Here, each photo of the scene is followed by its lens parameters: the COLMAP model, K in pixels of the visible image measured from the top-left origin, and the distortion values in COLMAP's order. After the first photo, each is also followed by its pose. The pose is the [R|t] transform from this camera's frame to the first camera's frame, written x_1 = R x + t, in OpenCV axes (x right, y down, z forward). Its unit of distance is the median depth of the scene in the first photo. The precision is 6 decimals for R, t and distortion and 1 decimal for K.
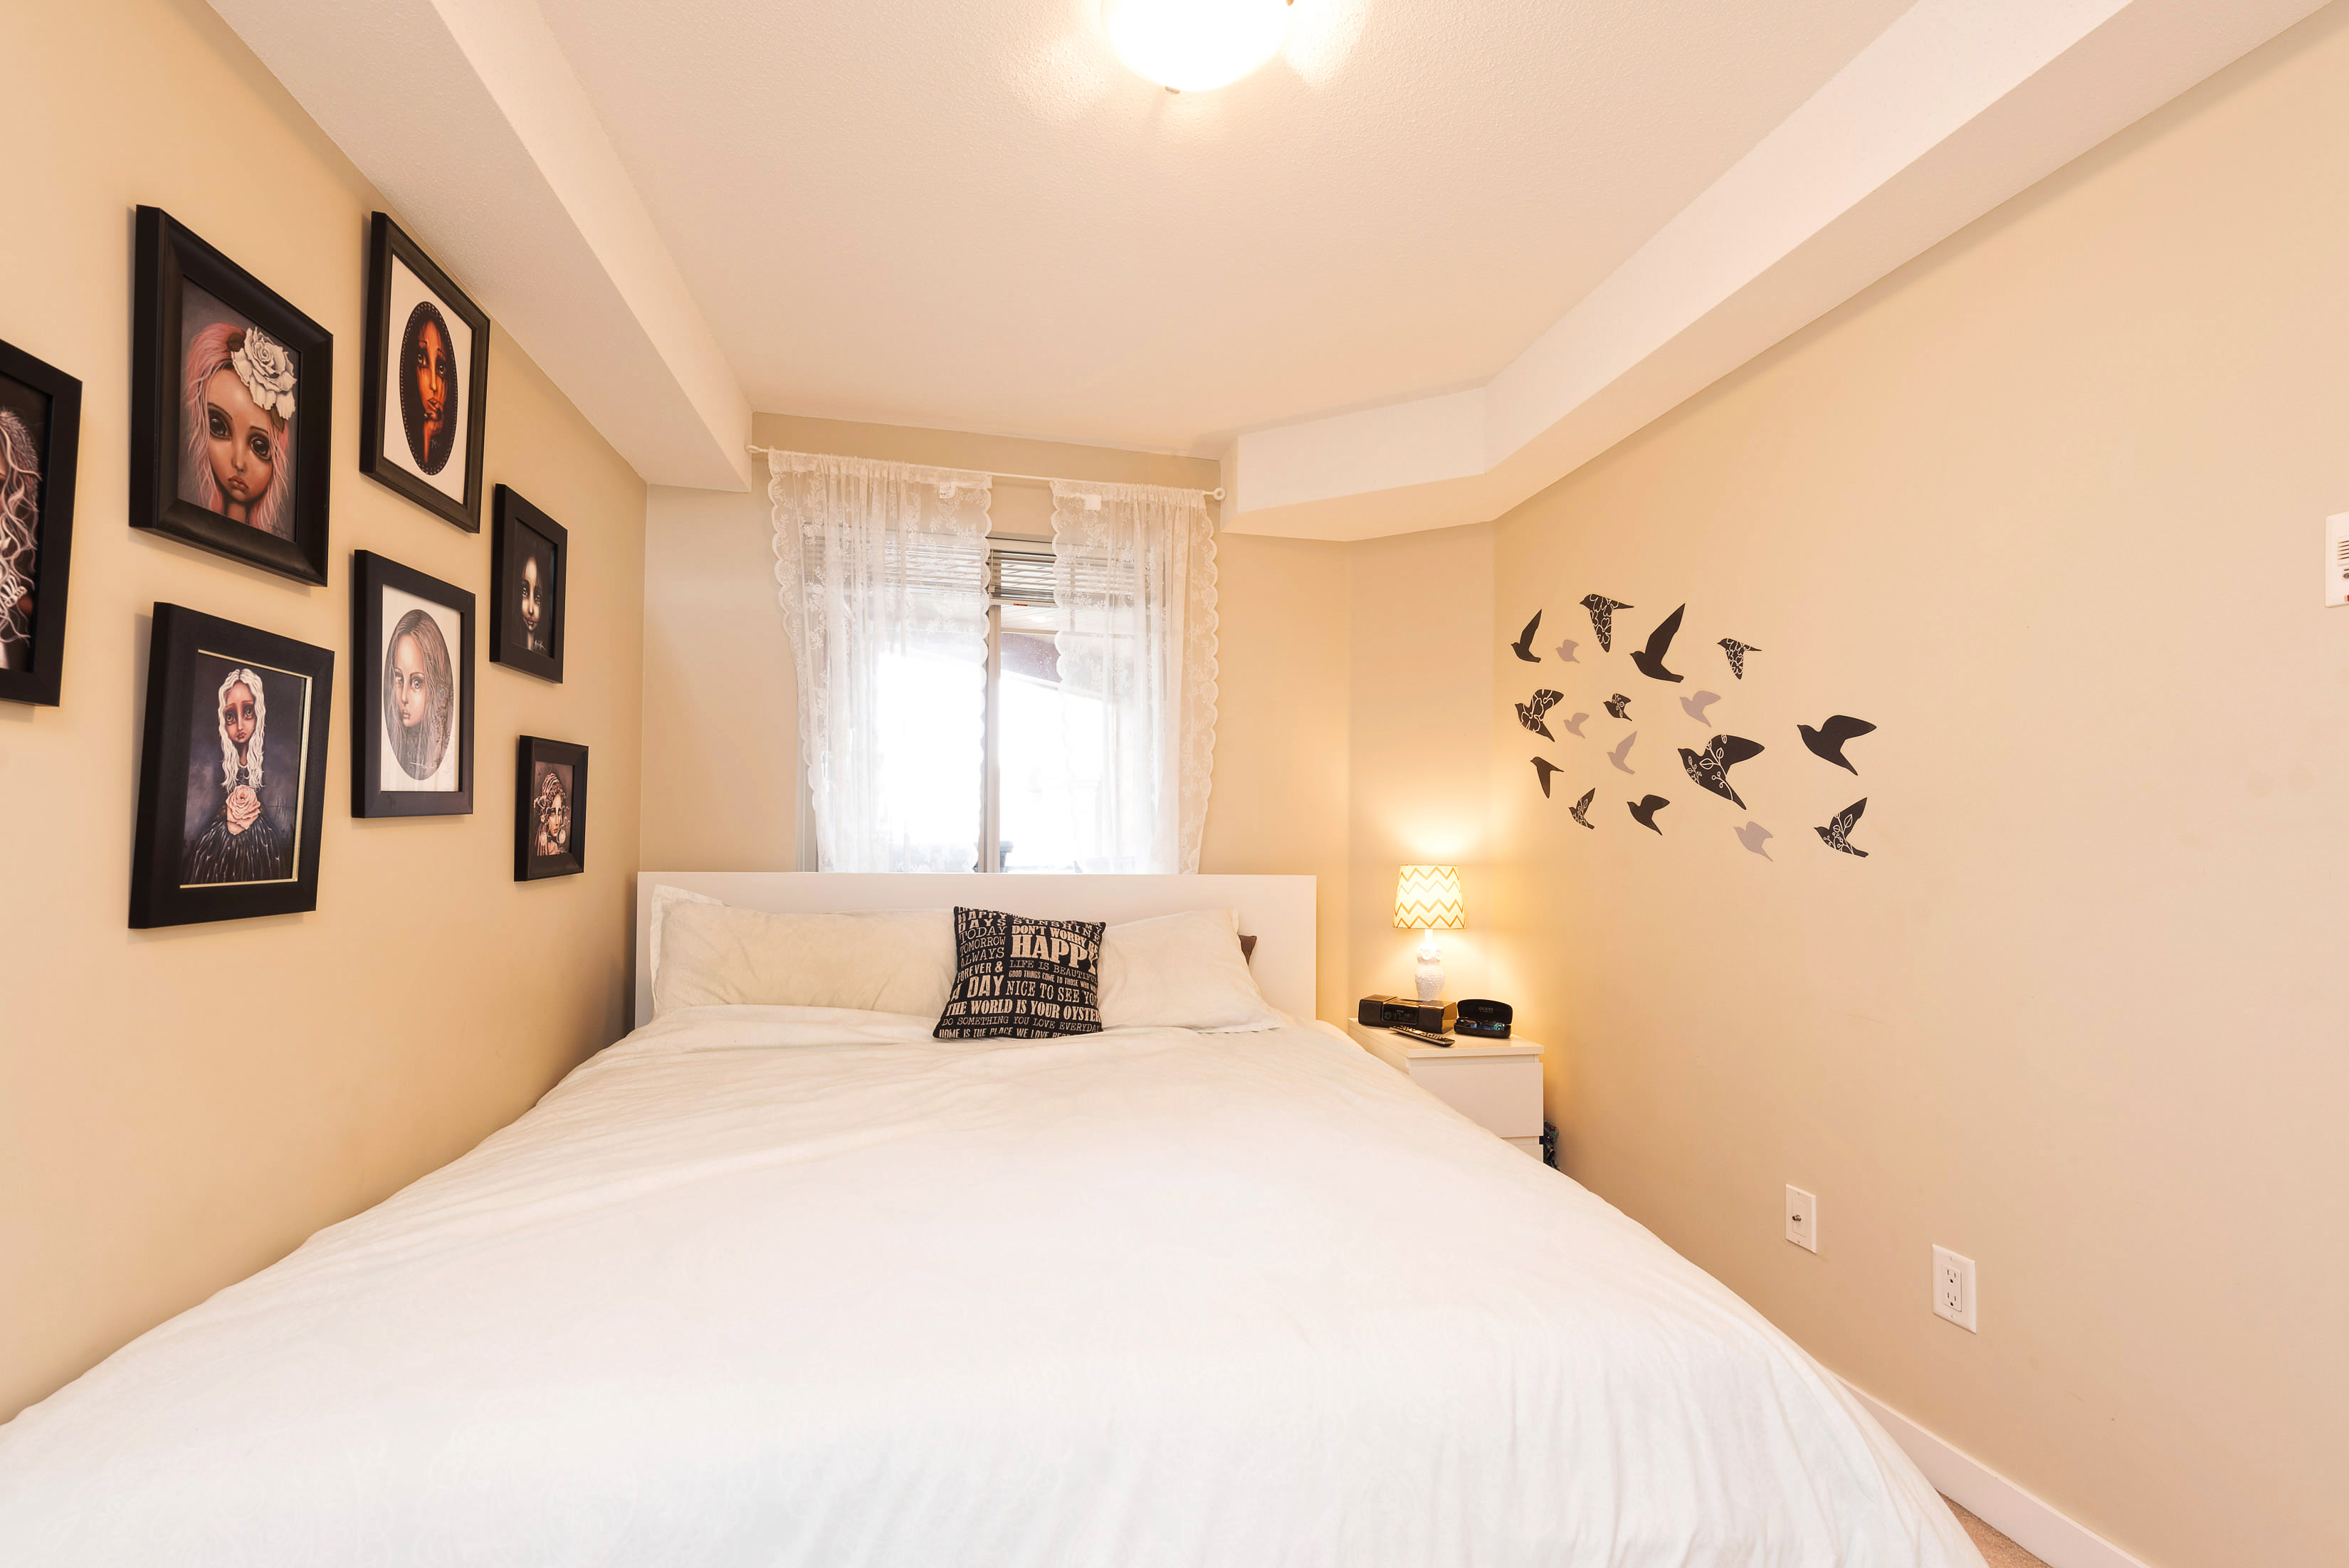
lens RADIAL K [[983.5, 0, 1165.3], [0, 983.5, 804.9], [0, 0, 1]] dist [-0.002913, -0.001813]
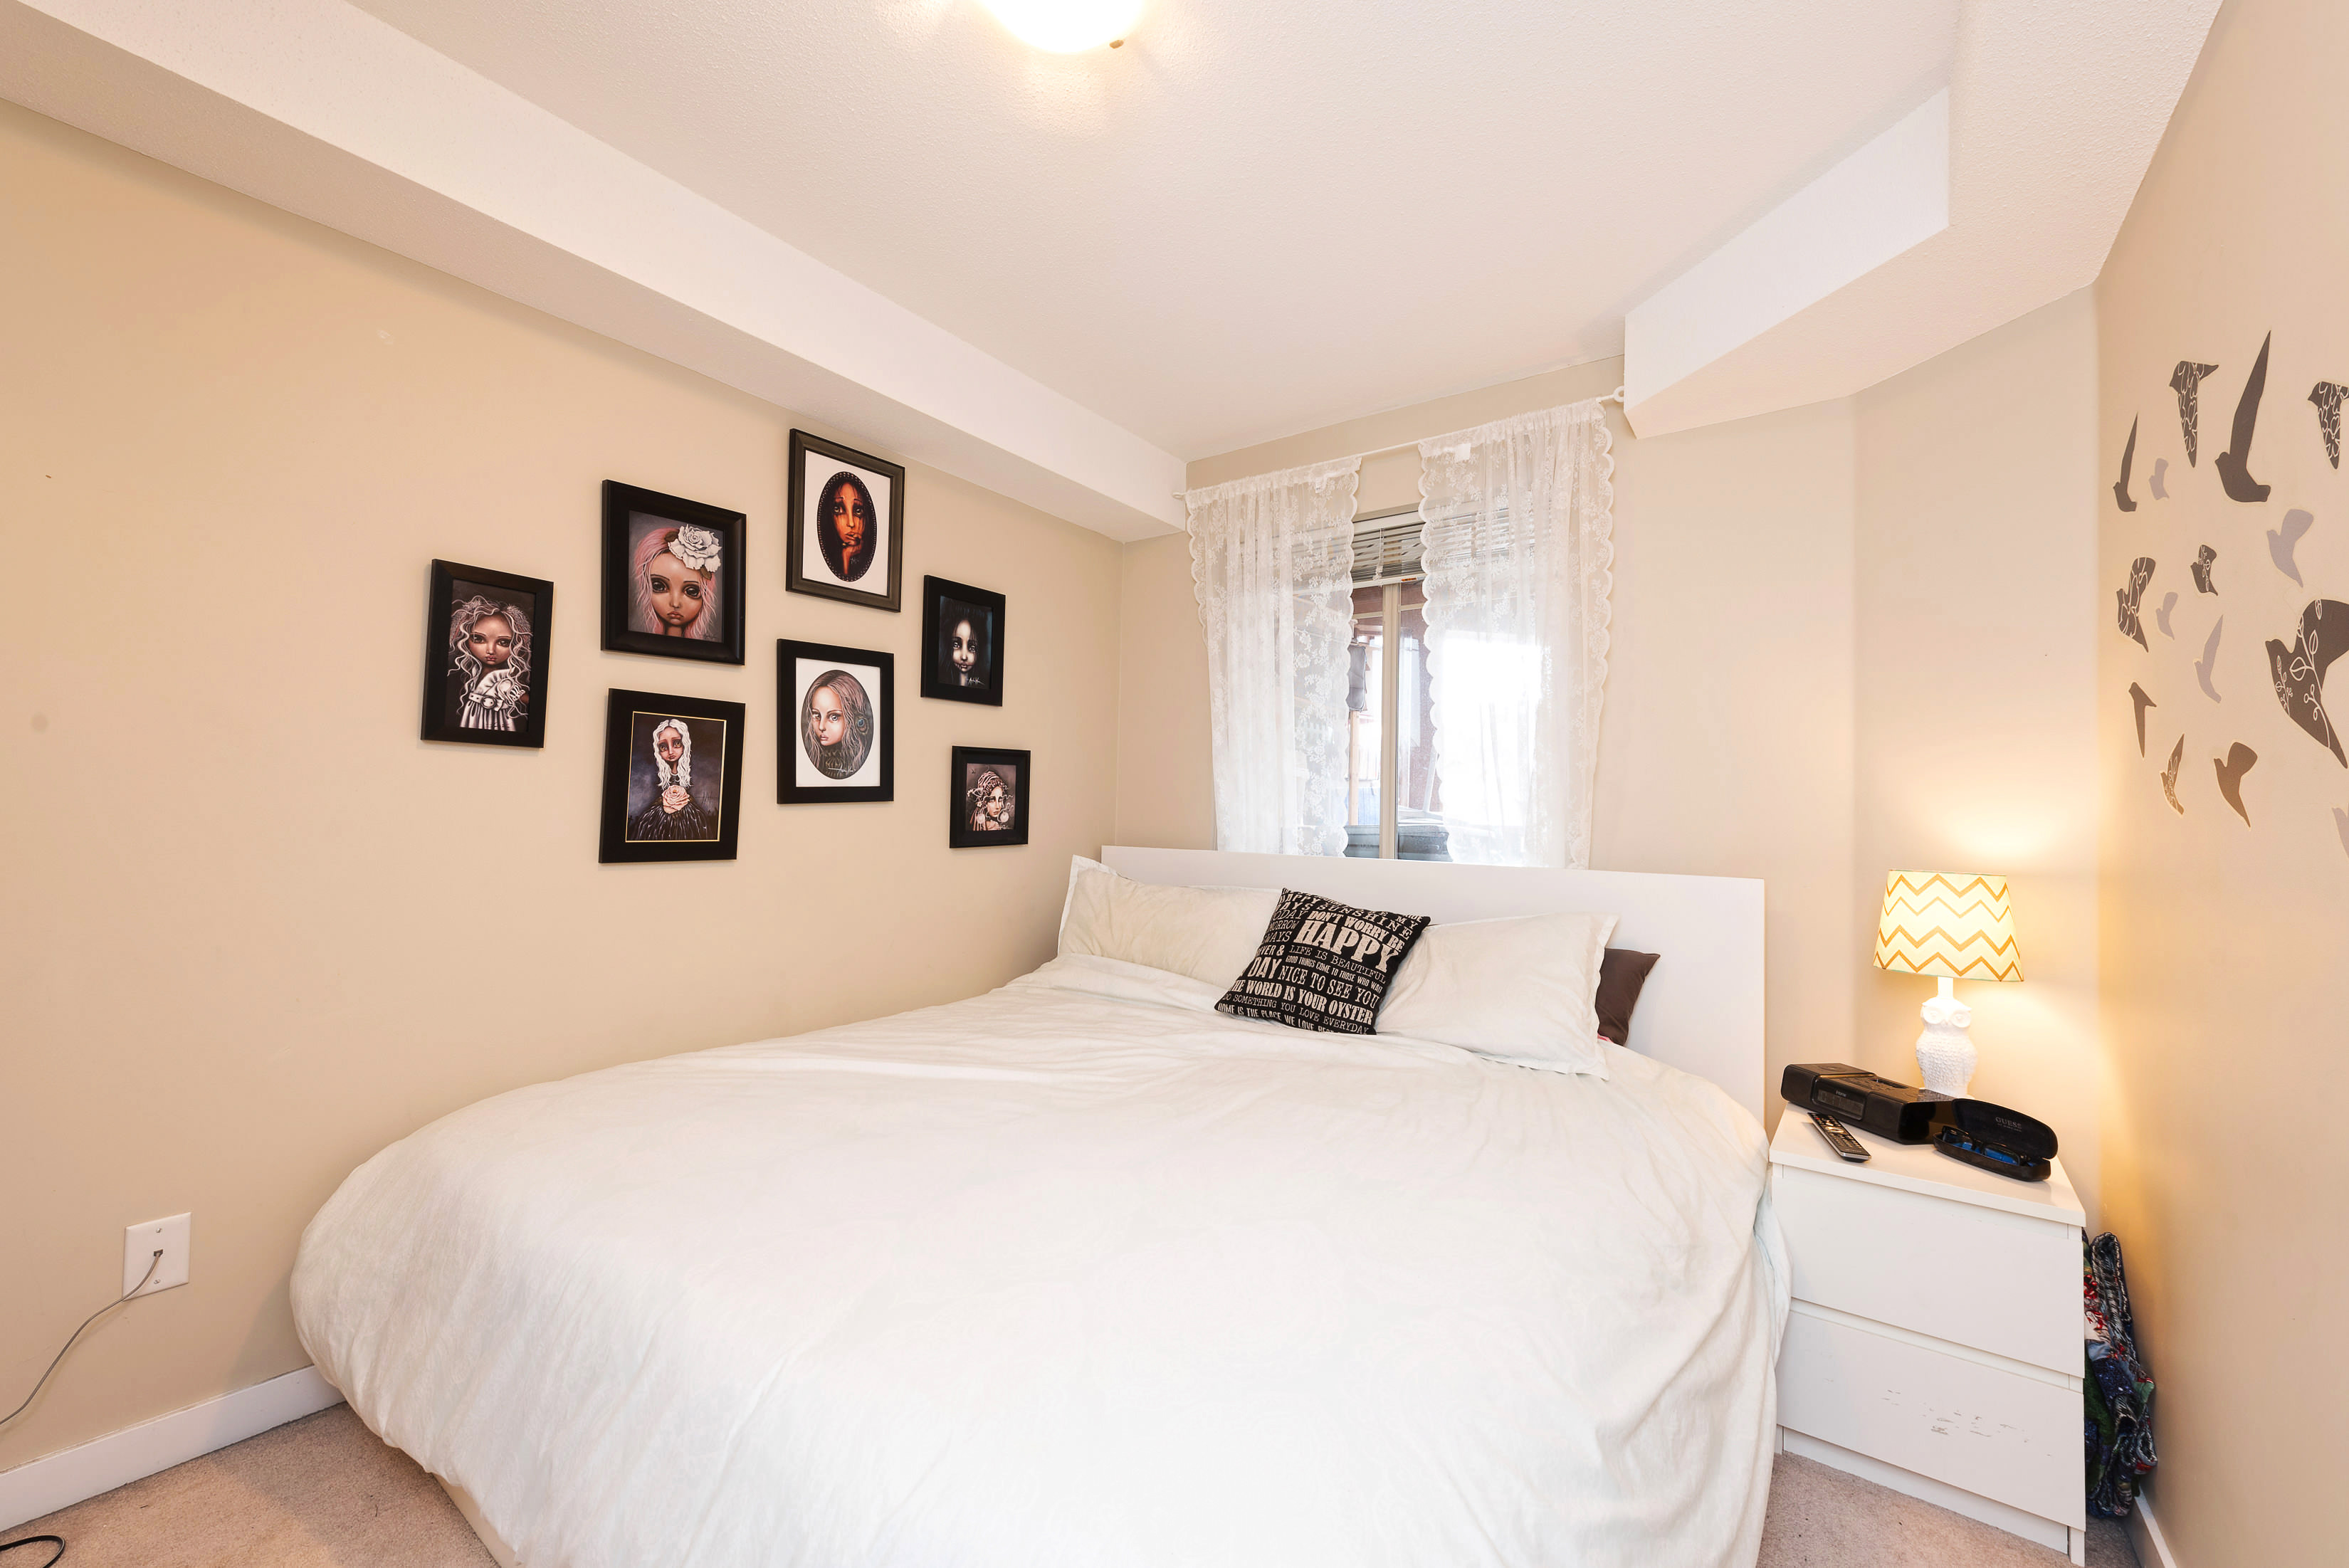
lens RADIAL K [[911.8, 0, 1154.4], [0, 911.8, 774.3], [0, 0, 1]] dist [0.001506, -0.003081]
pose [[0.663154, -0.030030, -0.747880, 0.475528], [0.014635, 0.999524, -0.027158, 0.009622], [0.748340, 0.007064, 0.663278, 0.308019]]
